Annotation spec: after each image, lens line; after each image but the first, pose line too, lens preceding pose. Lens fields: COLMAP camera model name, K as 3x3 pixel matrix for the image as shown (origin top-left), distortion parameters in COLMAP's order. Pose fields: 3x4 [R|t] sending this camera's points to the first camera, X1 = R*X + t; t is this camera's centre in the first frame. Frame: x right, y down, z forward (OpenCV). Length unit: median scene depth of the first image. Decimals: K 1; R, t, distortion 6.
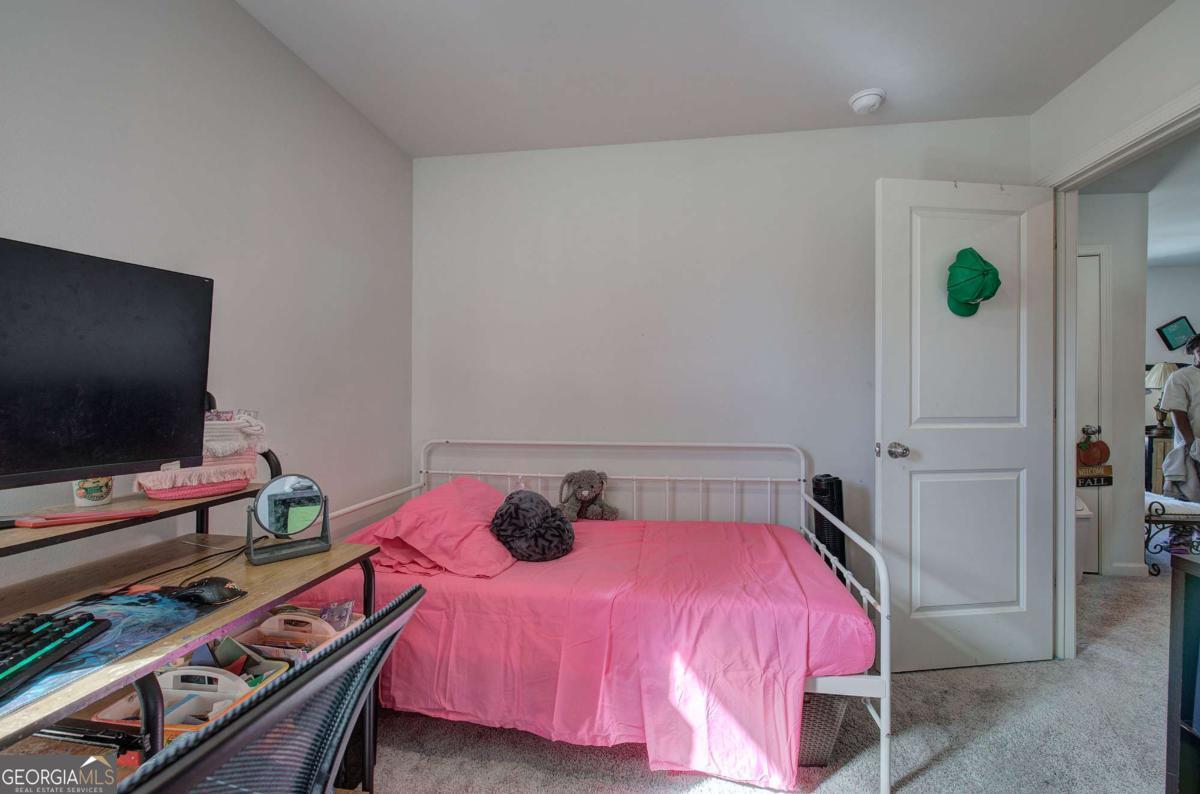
lens RADIAL K [[511.2, 0, 601.1], [0, 511.2, 393.7], [0, 0, 1]] dist [0.001975, 0.000328]
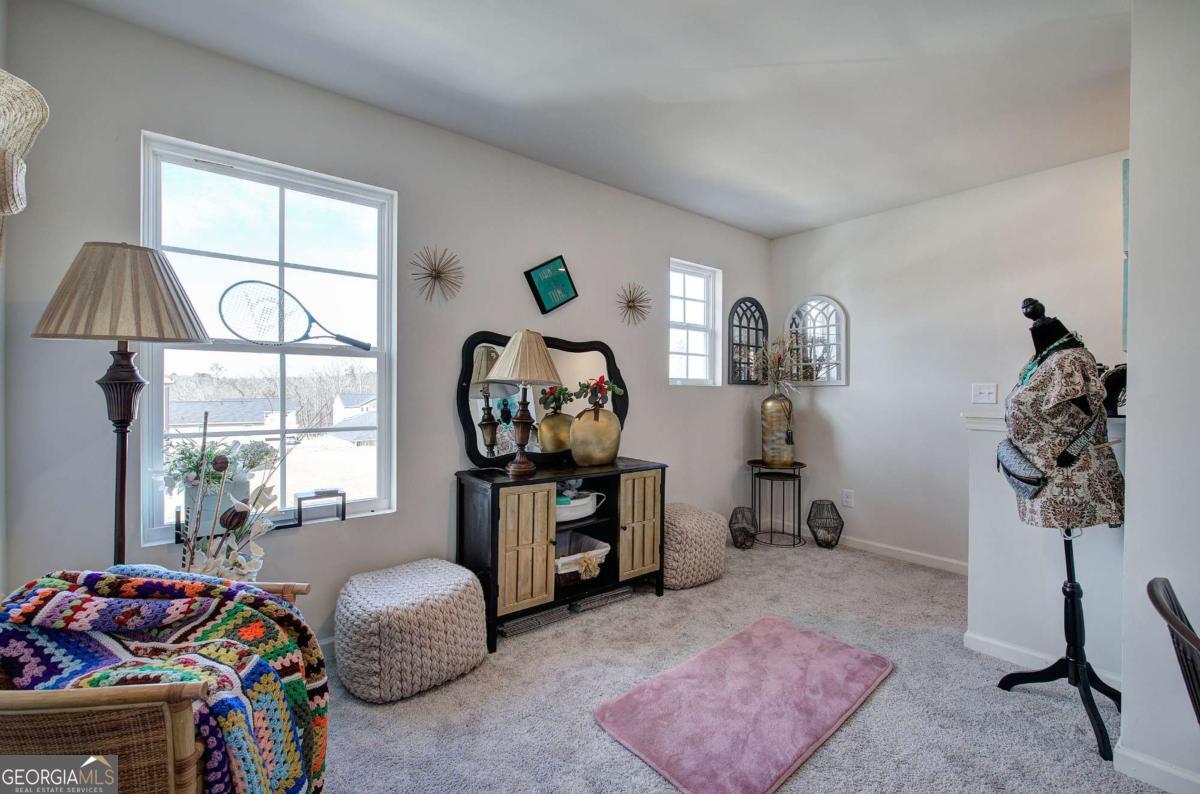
lens RADIAL K [[511.2, 0, 598.5], [0, 511.2, 394.5], [0, 0, 1]] dist [0.001975, 0.000328]
pose [[0.666661, 0.000039, 0.745361, 0.756824], [-0.005848, 0.999969, 0.005178, 0.000307], [-0.745338, -0.007811, 0.666641, 0.599461]]
